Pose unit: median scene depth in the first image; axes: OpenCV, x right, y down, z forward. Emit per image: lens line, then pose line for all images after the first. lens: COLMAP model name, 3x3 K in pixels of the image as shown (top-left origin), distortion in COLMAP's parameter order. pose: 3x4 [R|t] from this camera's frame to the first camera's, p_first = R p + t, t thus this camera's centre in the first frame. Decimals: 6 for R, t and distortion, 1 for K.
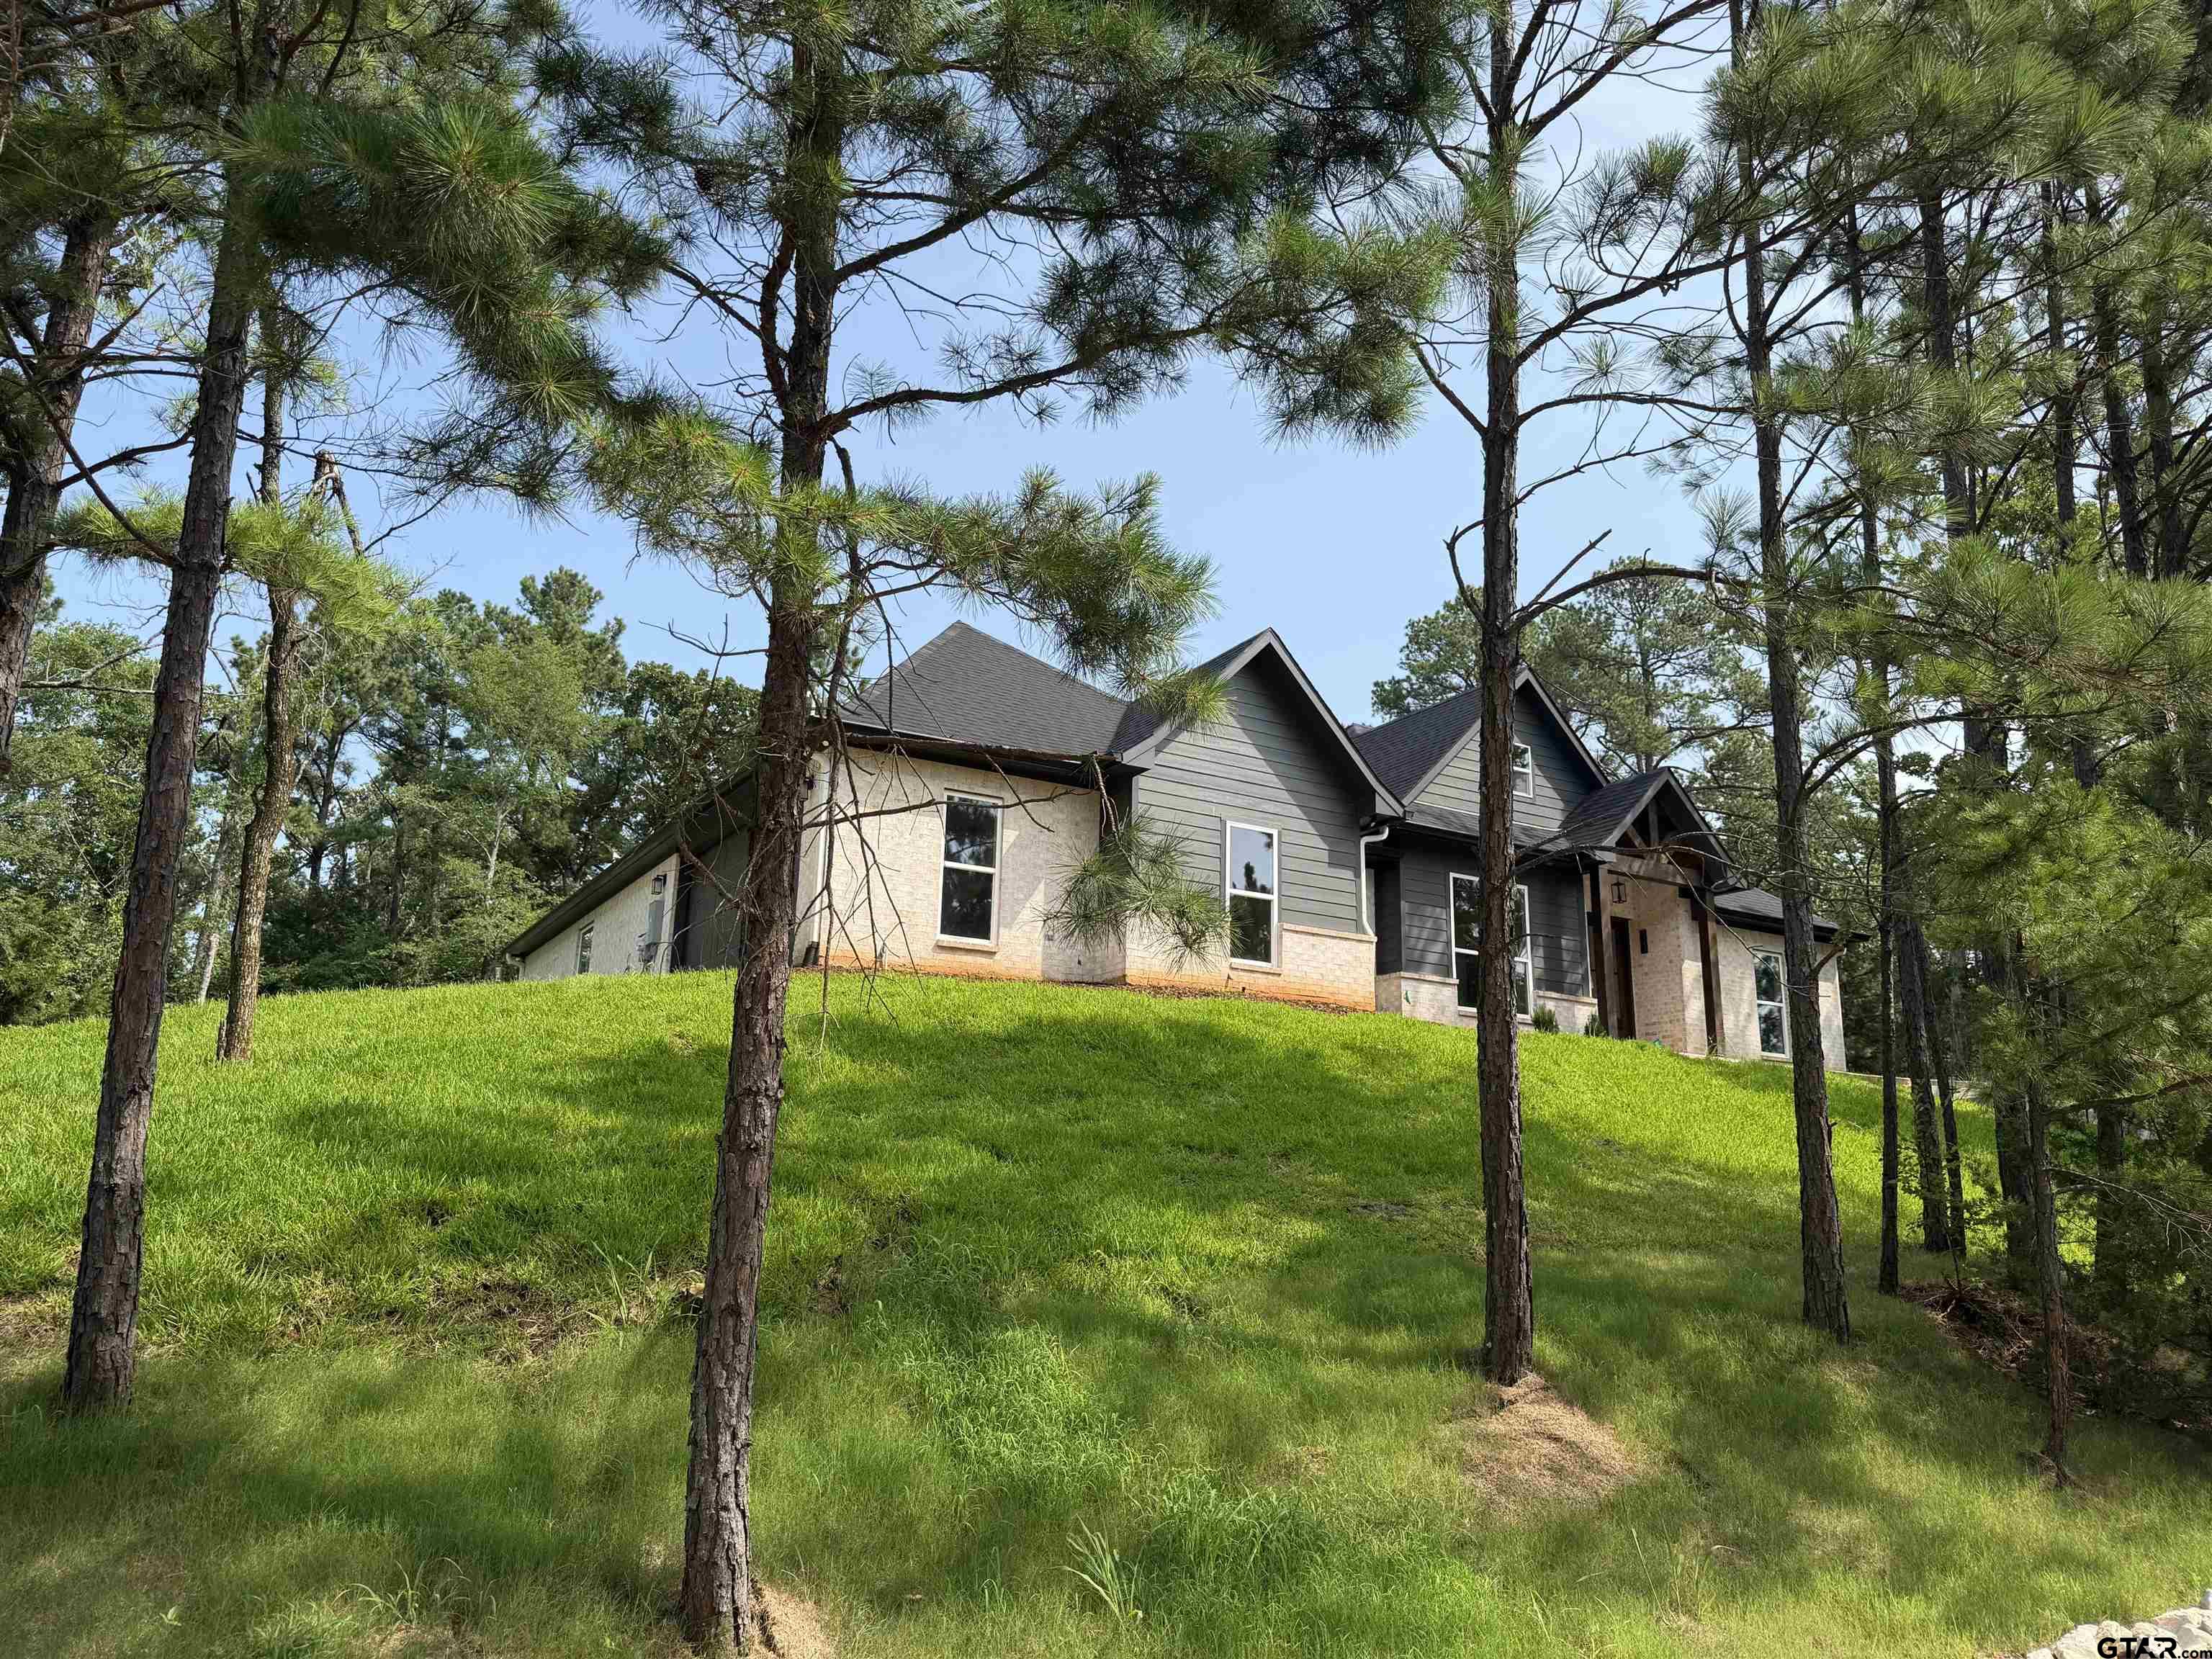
lens RADIAL K [[1525.3, 0, 1106.0], [0, 1525.3, 829.5], [0, 0, 1]] dist [0.134274, -0.194470]
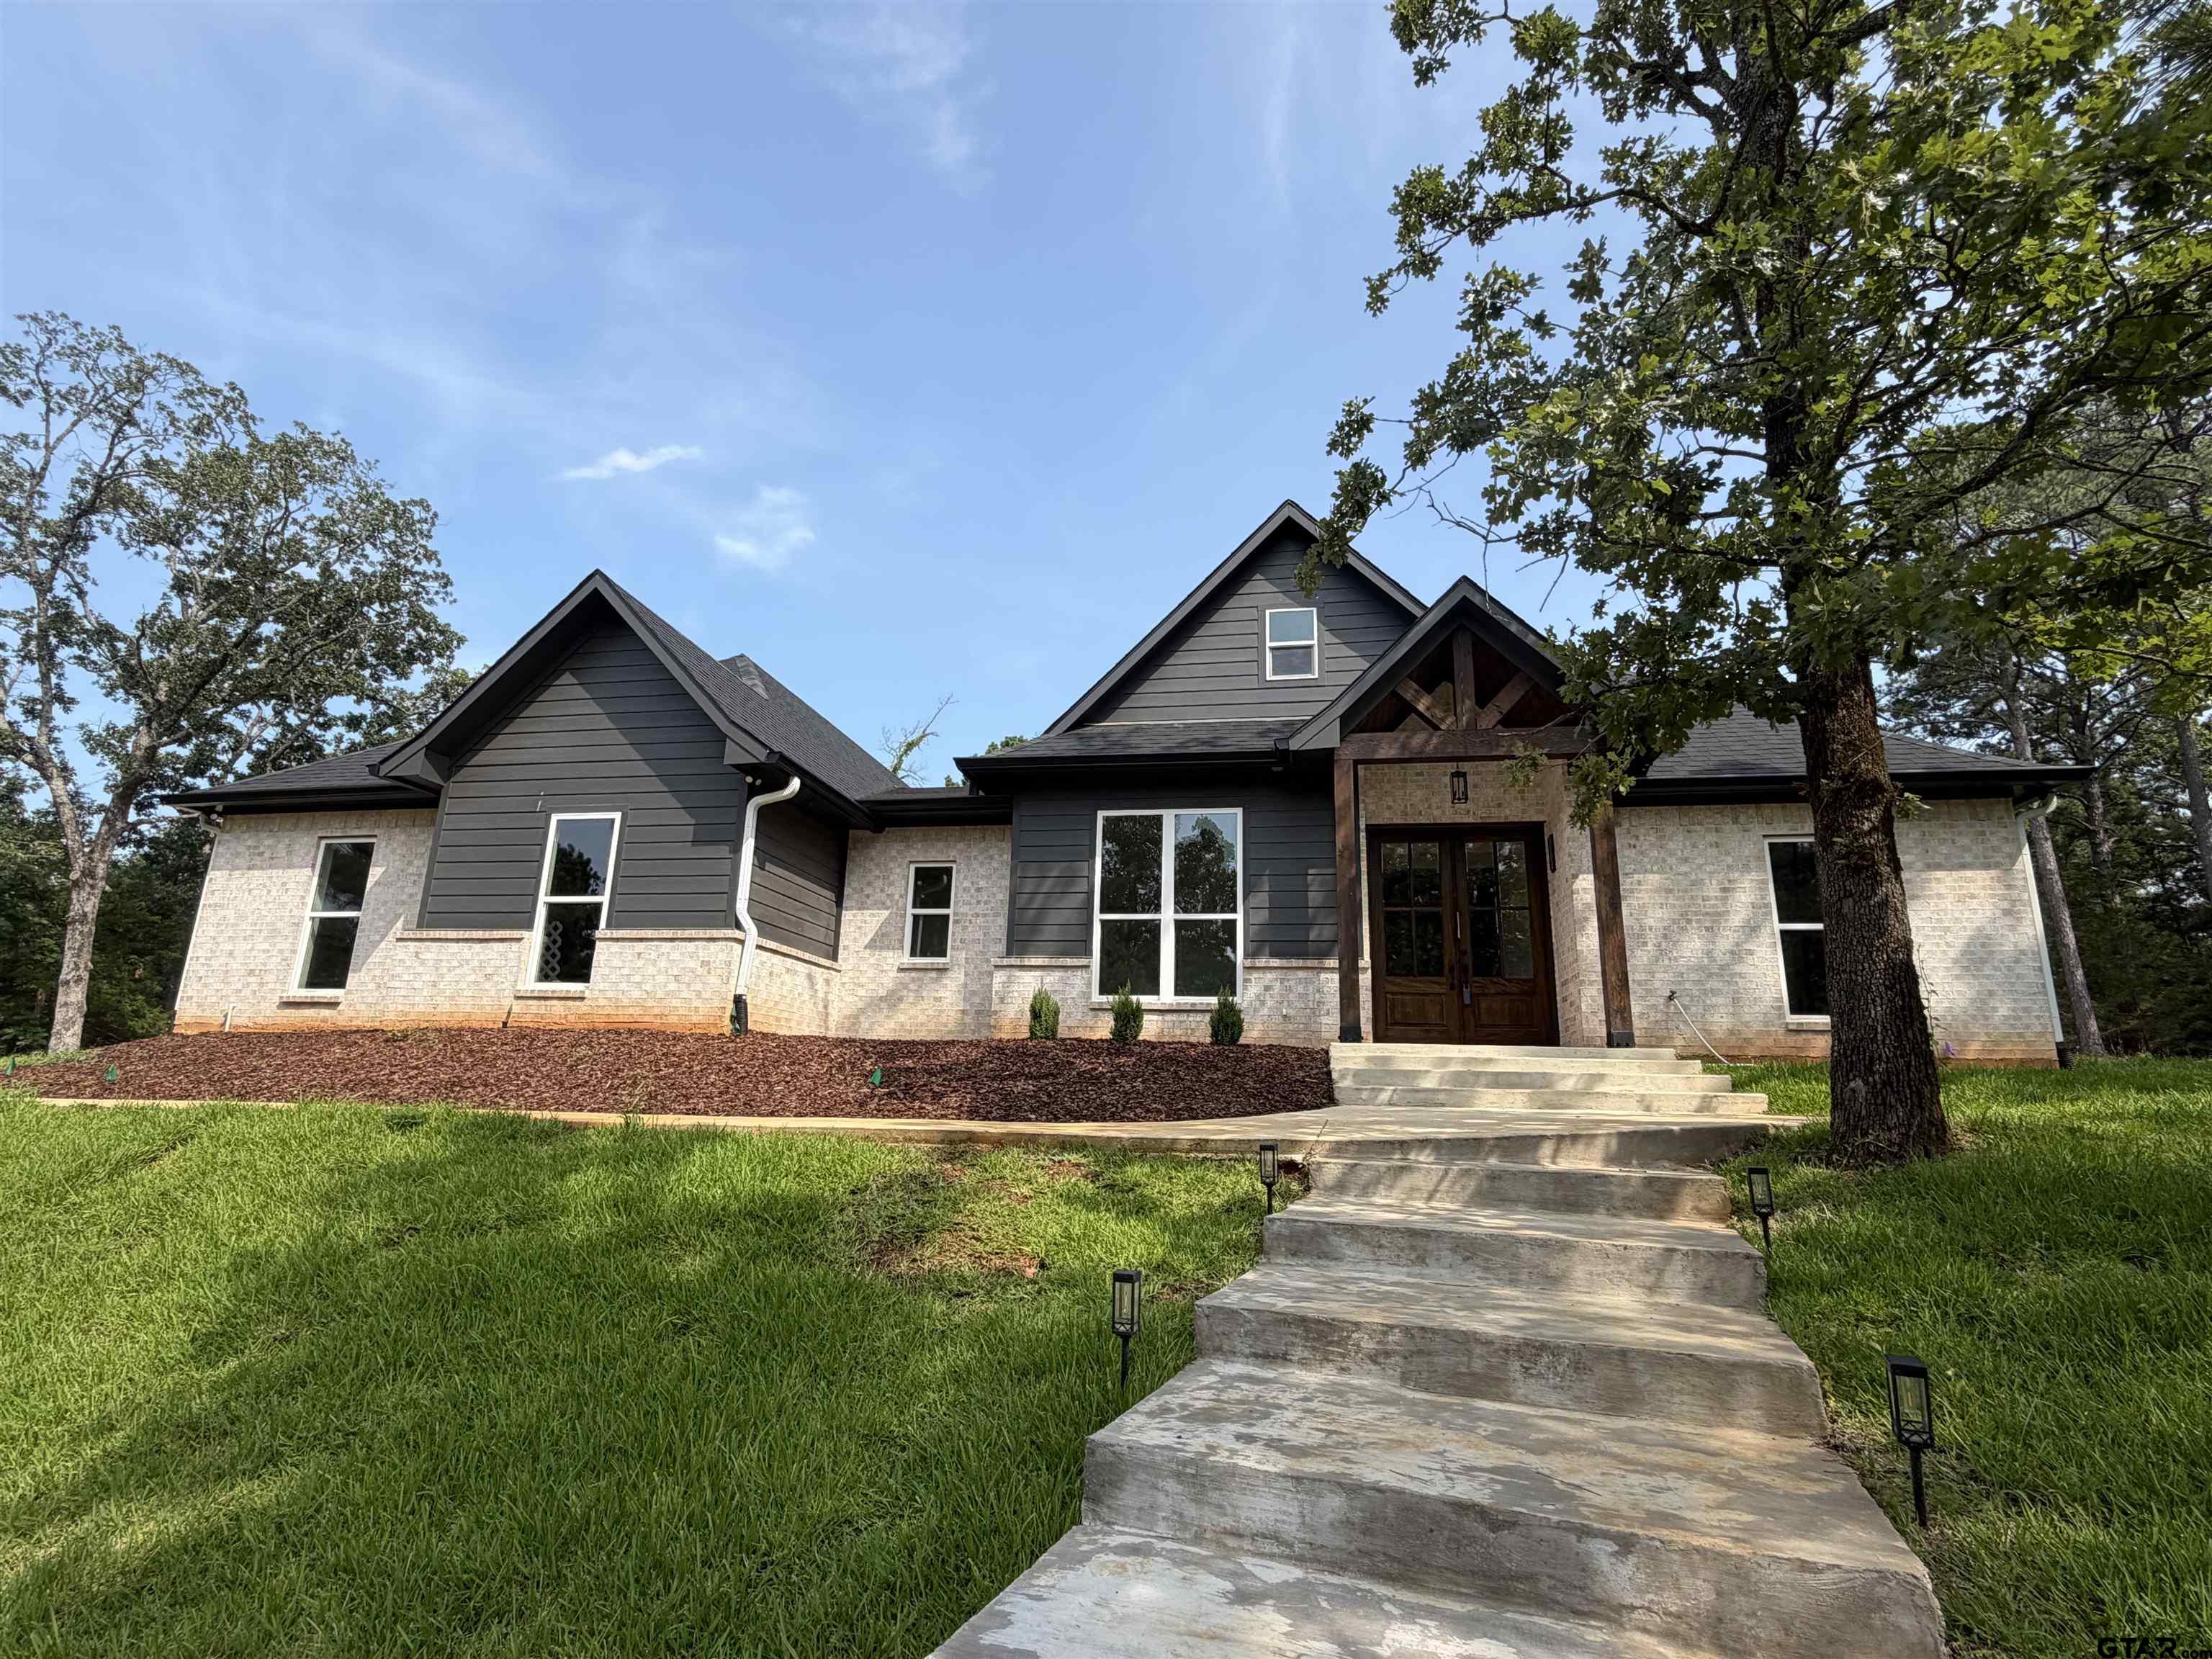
lens RADIAL K [[1078.6, 0, 1106.0], [0, 1078.6, 829.5], [0, 0, 1]] dist [-0.001340, 0.000237]
pose [[0.766692, -0.169528, -0.619228, 0.699559], [0.156313, 0.984774, -0.076068, 0.098134], [0.622695, -0.038472, 0.781518, 0.769125]]
